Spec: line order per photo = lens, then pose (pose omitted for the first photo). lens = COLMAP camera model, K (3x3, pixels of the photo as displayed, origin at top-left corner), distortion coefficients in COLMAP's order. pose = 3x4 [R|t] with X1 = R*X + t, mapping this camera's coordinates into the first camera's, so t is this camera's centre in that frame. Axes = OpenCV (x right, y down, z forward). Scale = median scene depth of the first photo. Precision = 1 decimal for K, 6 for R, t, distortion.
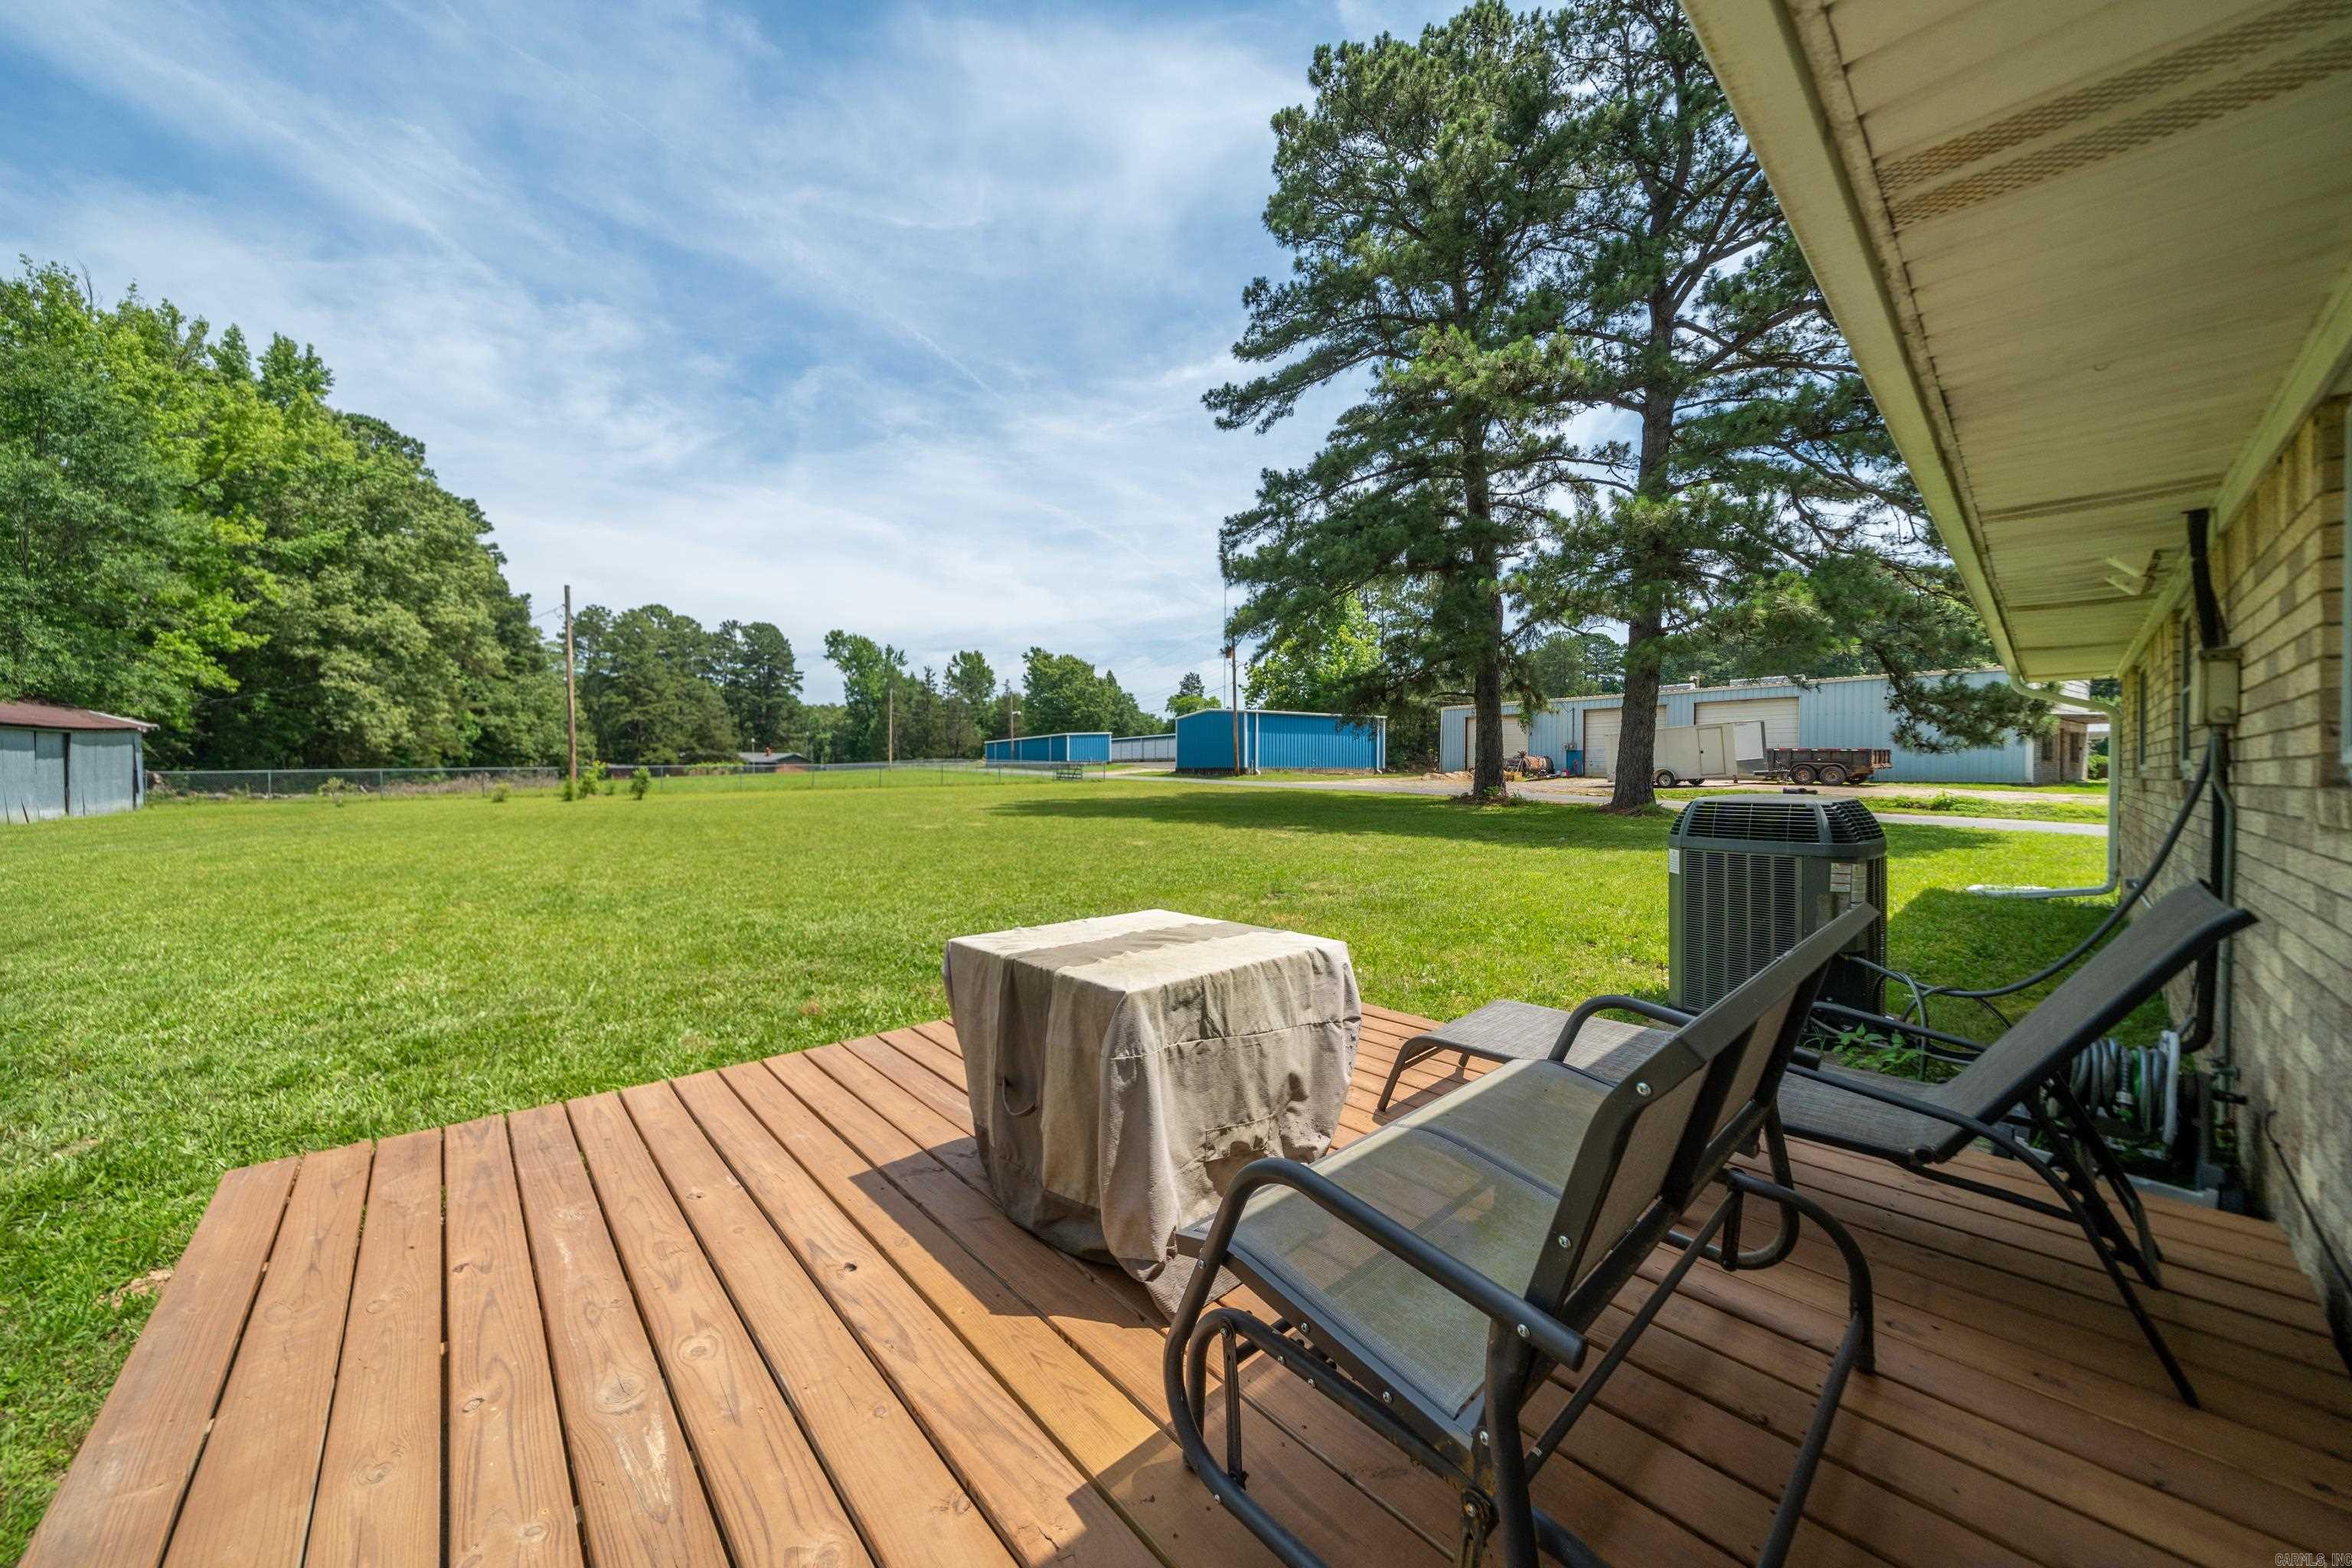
lens RADIAL K [[817.1, 0, 1164.5], [0, 817.1, 777.9], [0, 0, 1]] dist [-0.002354, -0.000091]
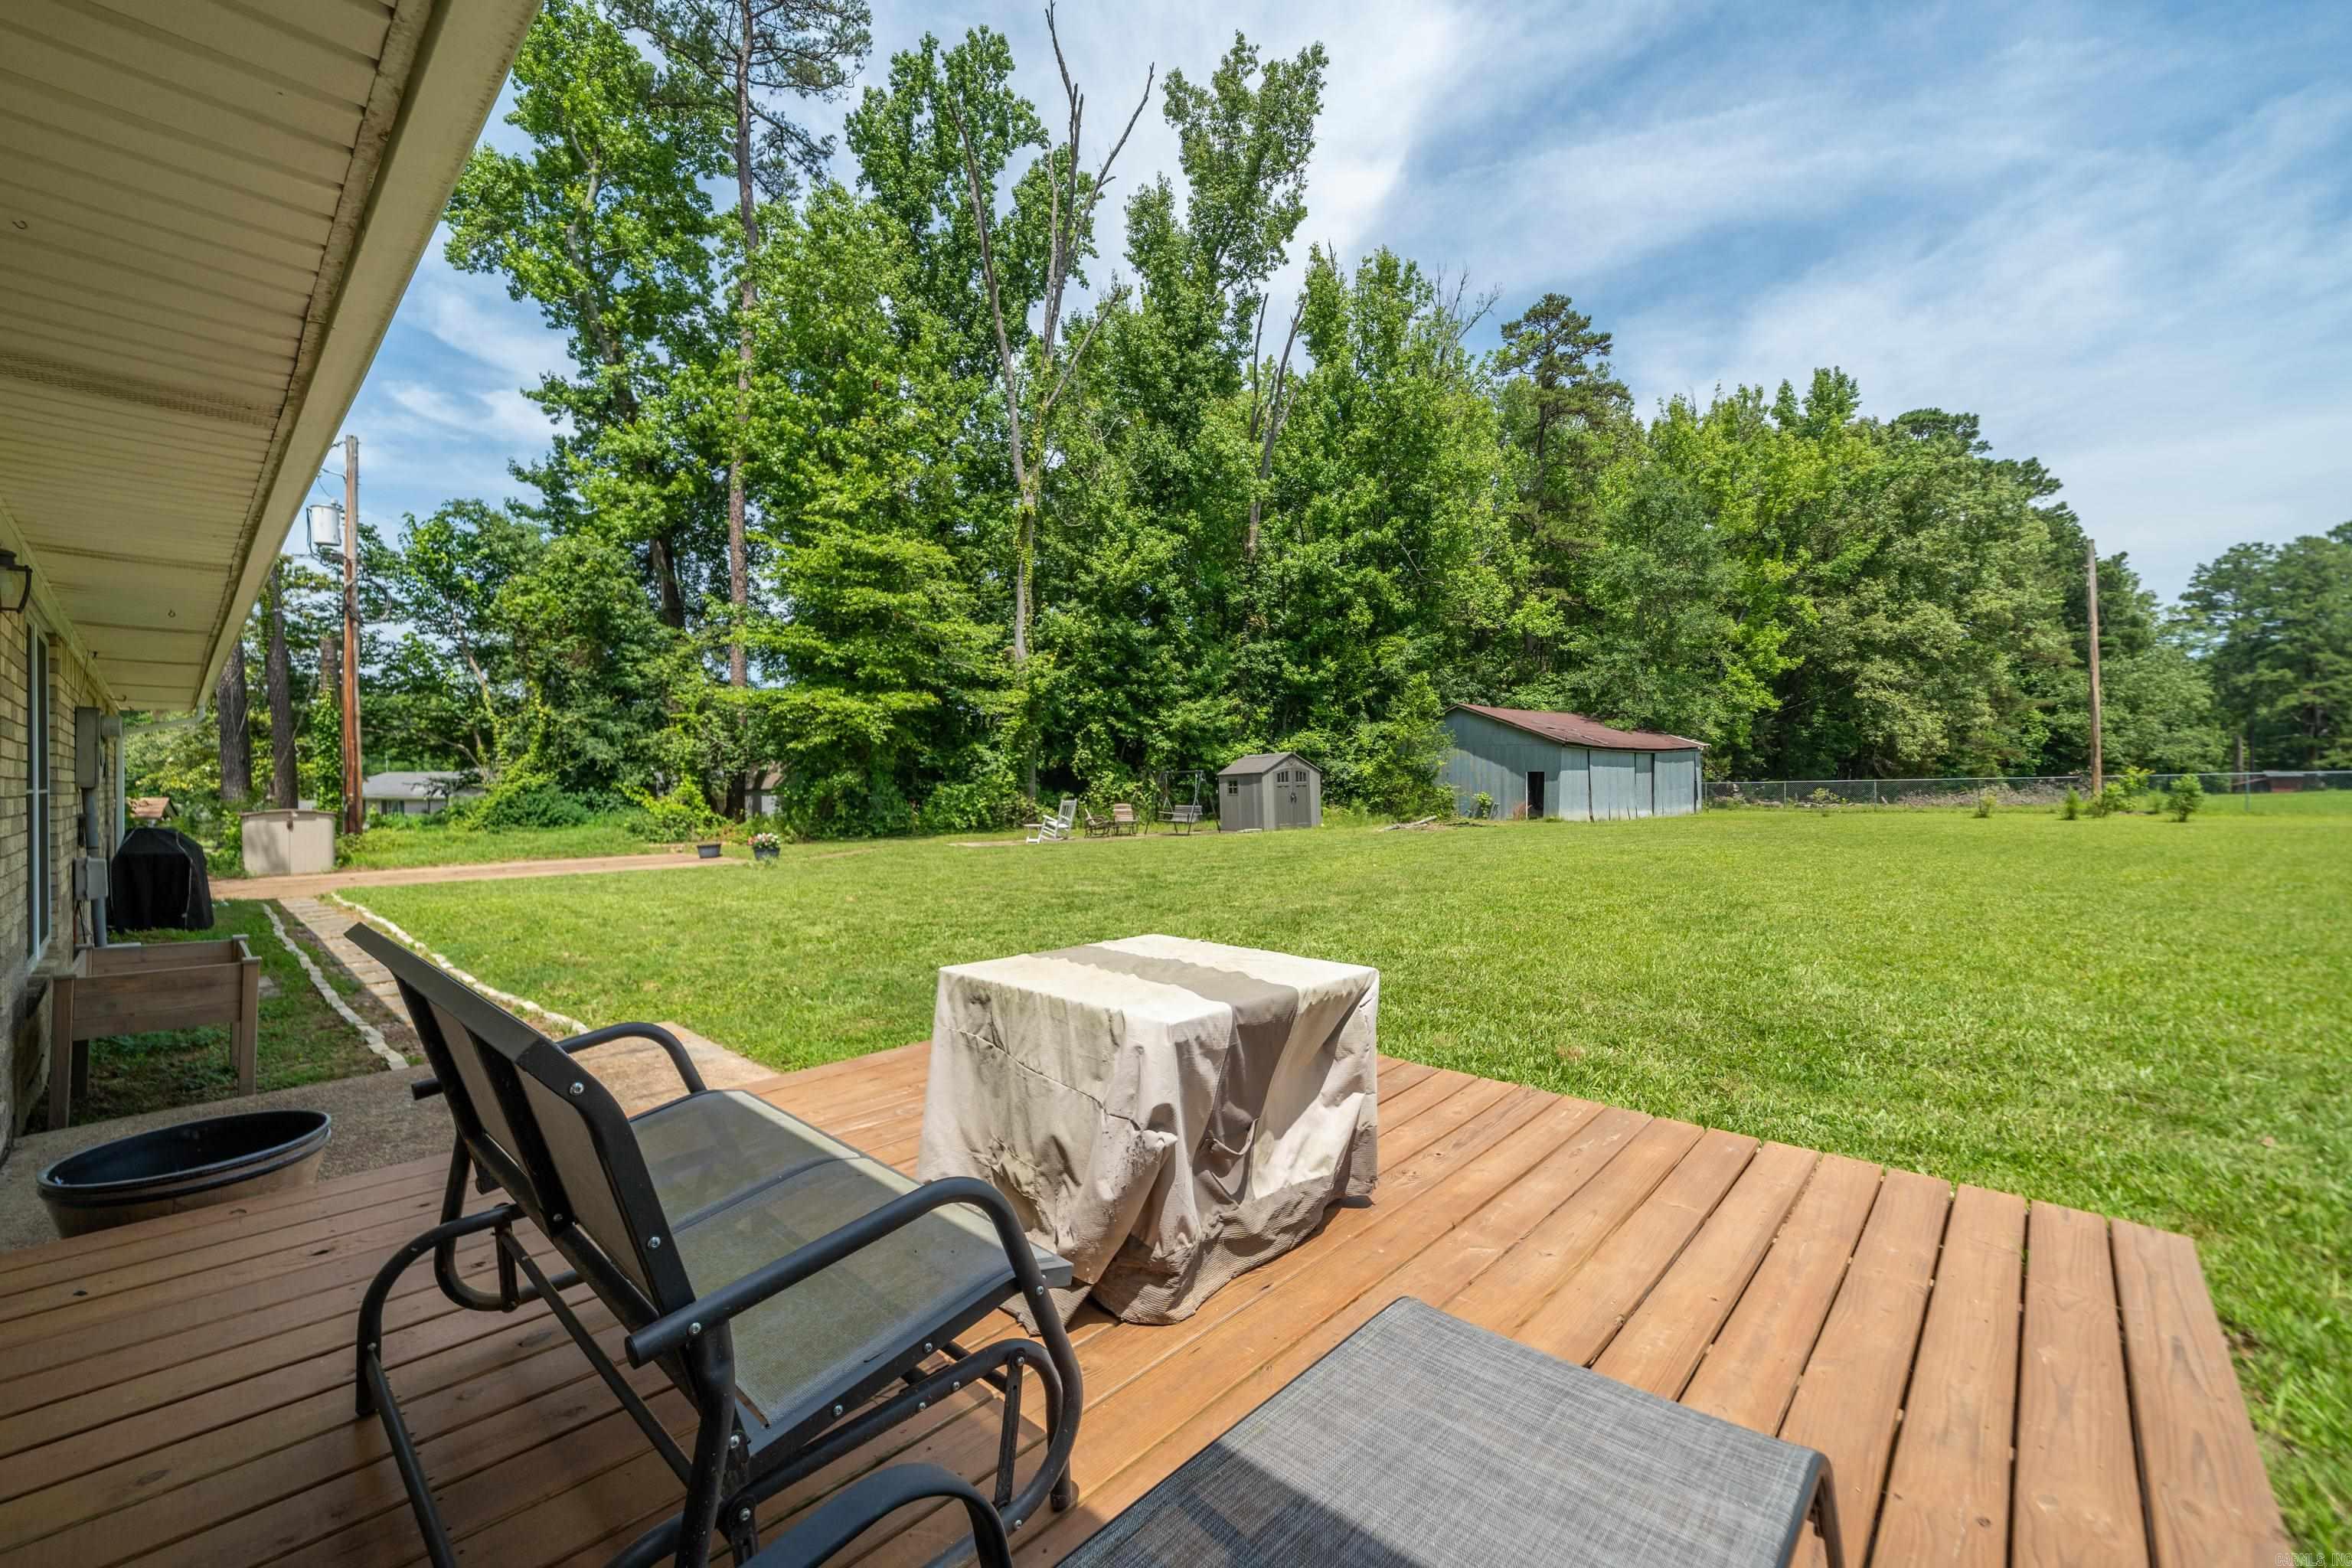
lens RADIAL K [[934.3, 0, 1177.1], [0, 934.3, 800.2], [0, 0, 1]] dist [0.000585, -0.001334]
pose [[0.097250, 0.019109, -0.995076, 0.047291], [-0.006887, 0.999805, 0.018527, -0.000829], [0.995236, 0.005051, 0.097363, 0.041478]]
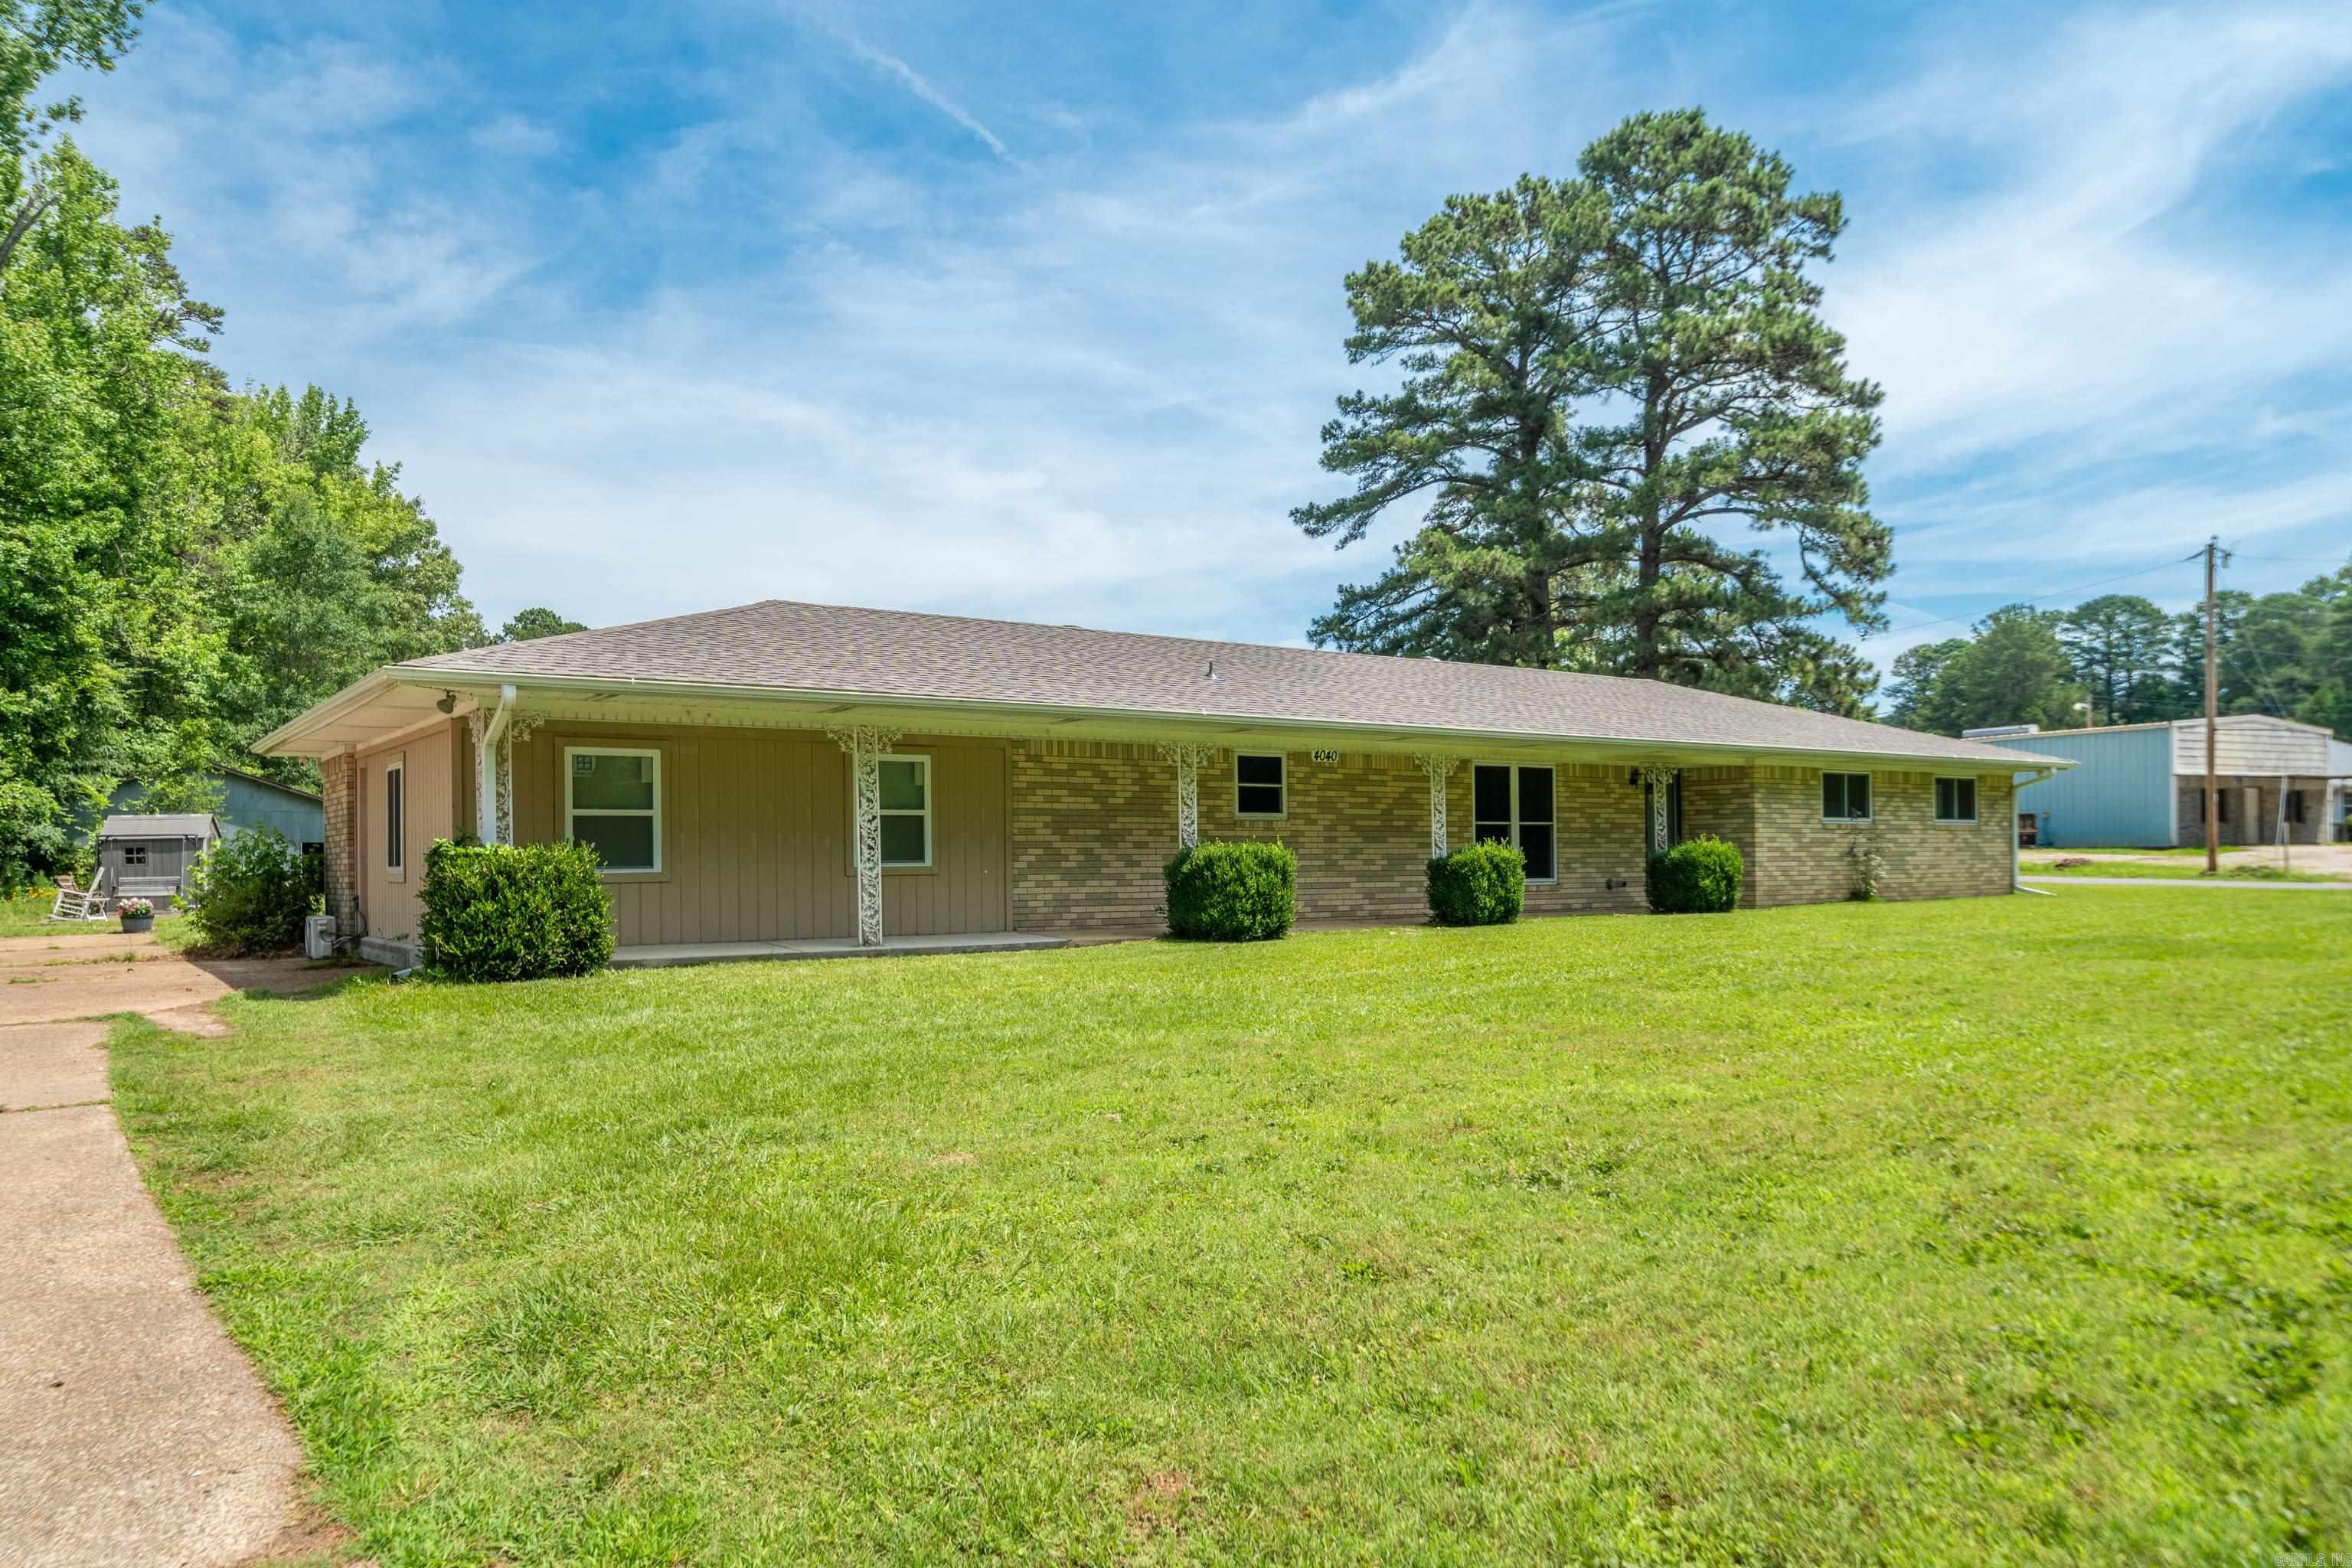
lens RADIAL K [[1564.6, 0, 1209.1], [0, 1564.6, 849.0], [0, 0, 1]] dist [0.003142, -0.002447]
pose [[0.996115, -0.007984, -0.087704, 0.067546], [0.006680, 0.999863, -0.015151, 0.018552], [0.087813, 0.014507, 0.996031, -0.657484]]
